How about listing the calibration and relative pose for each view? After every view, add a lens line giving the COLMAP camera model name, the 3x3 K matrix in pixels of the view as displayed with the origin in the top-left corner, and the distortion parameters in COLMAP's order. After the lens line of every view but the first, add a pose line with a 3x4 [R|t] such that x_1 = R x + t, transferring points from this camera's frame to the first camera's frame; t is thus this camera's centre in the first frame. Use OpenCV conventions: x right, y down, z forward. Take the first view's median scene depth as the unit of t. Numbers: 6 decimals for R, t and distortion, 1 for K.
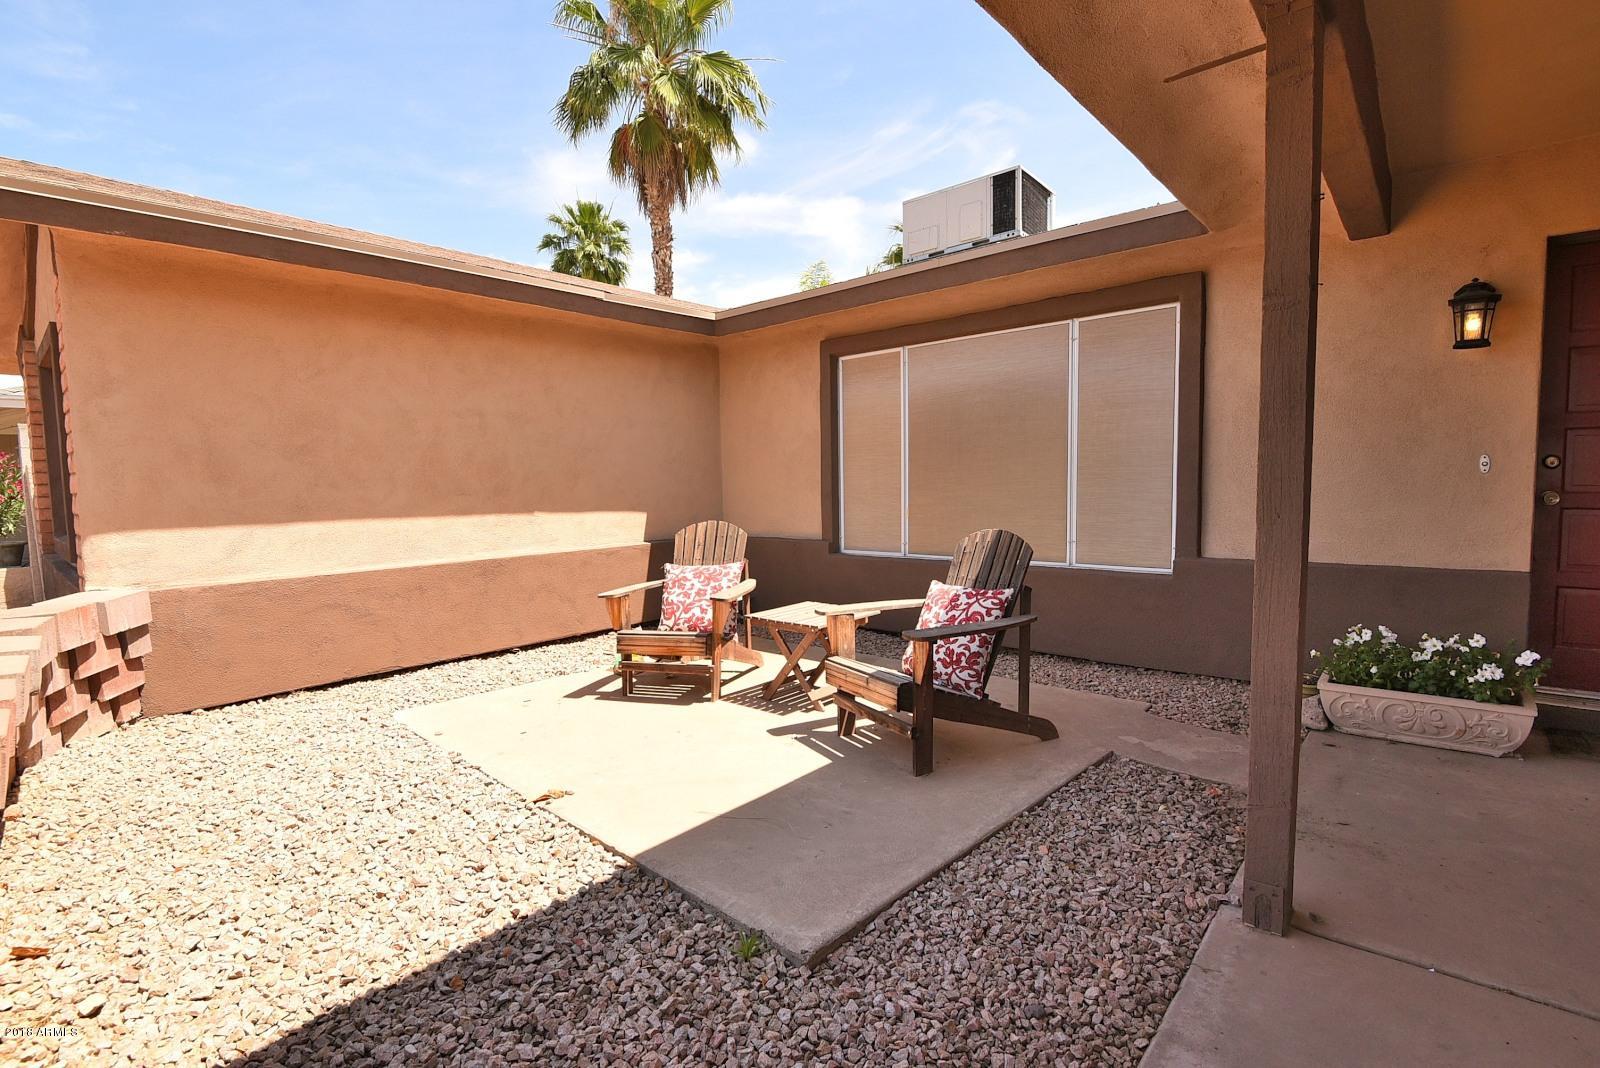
lens RADIAL K [[722.4, 0, 803.3], [0, 722.4, 532.9], [0, 0, 1]] dist [-0.017311, -0.003007]
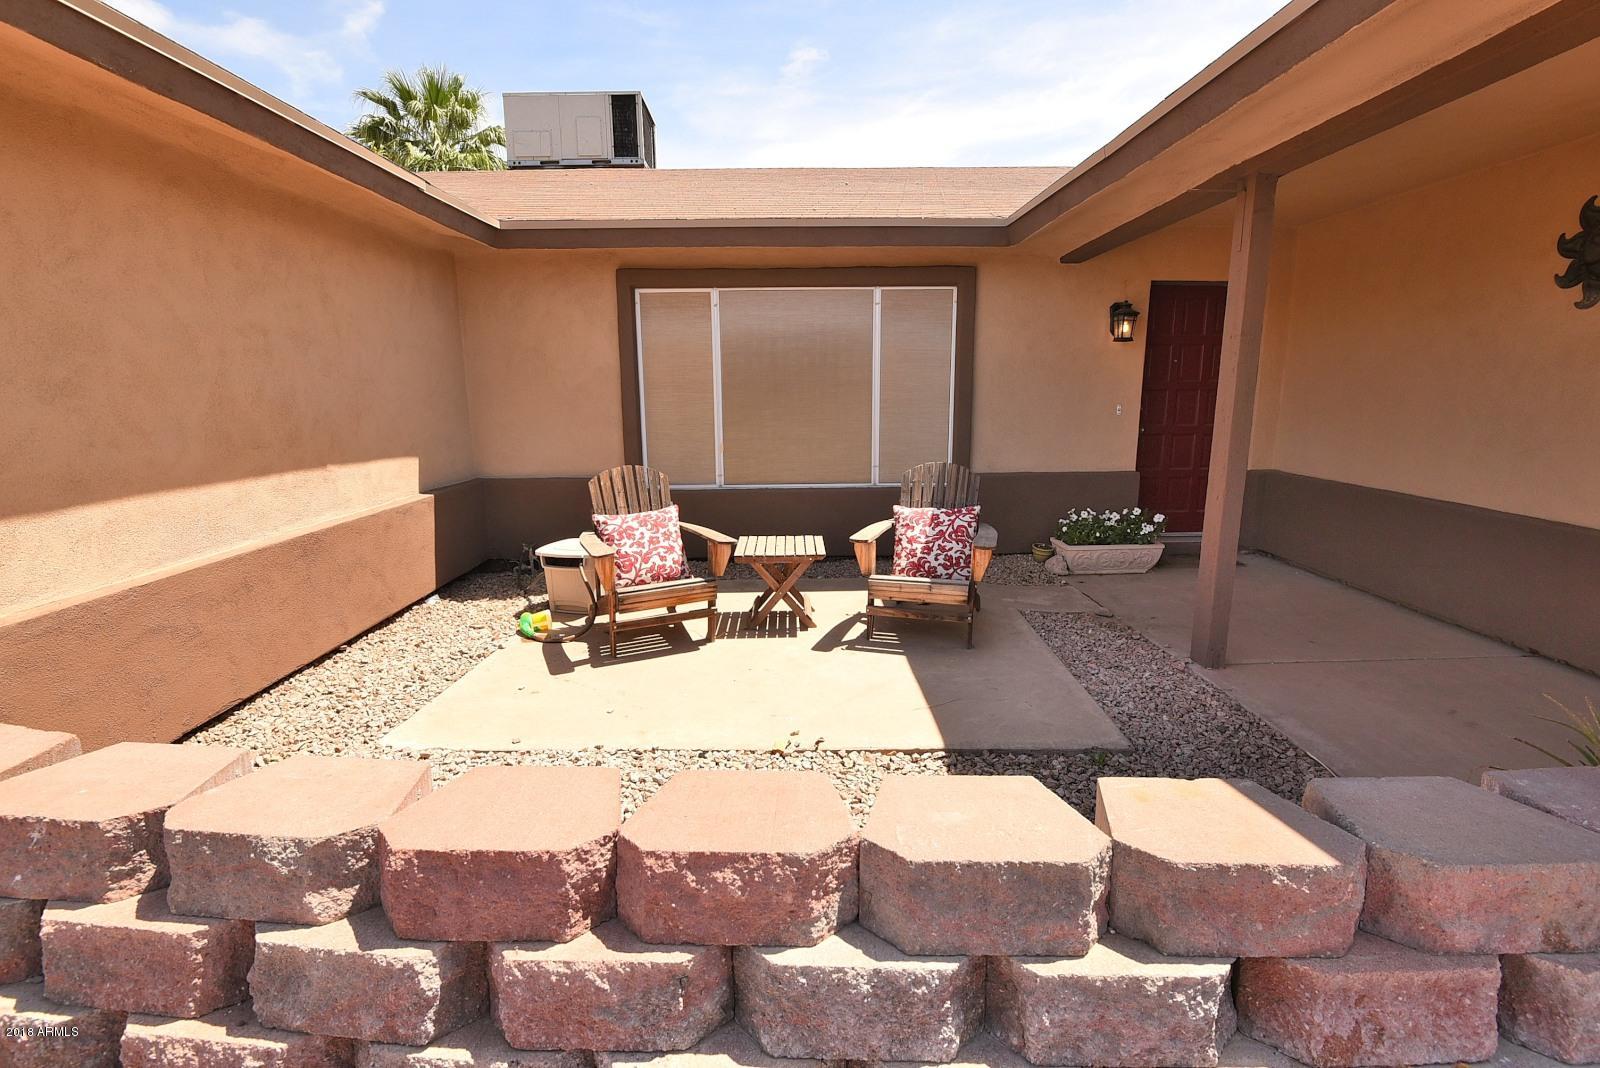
lens RADIAL K [[722.4, 0, 810.3], [0, 722.4, 526.7], [0, 0, 1]] dist [-0.017311, -0.003007]
pose [[0.748885, -0.109562, 0.653581, -0.636282], [0.040428, 0.991955, 0.119962, -0.045378], [-0.661466, -0.063415, 0.747289, 0.135441]]
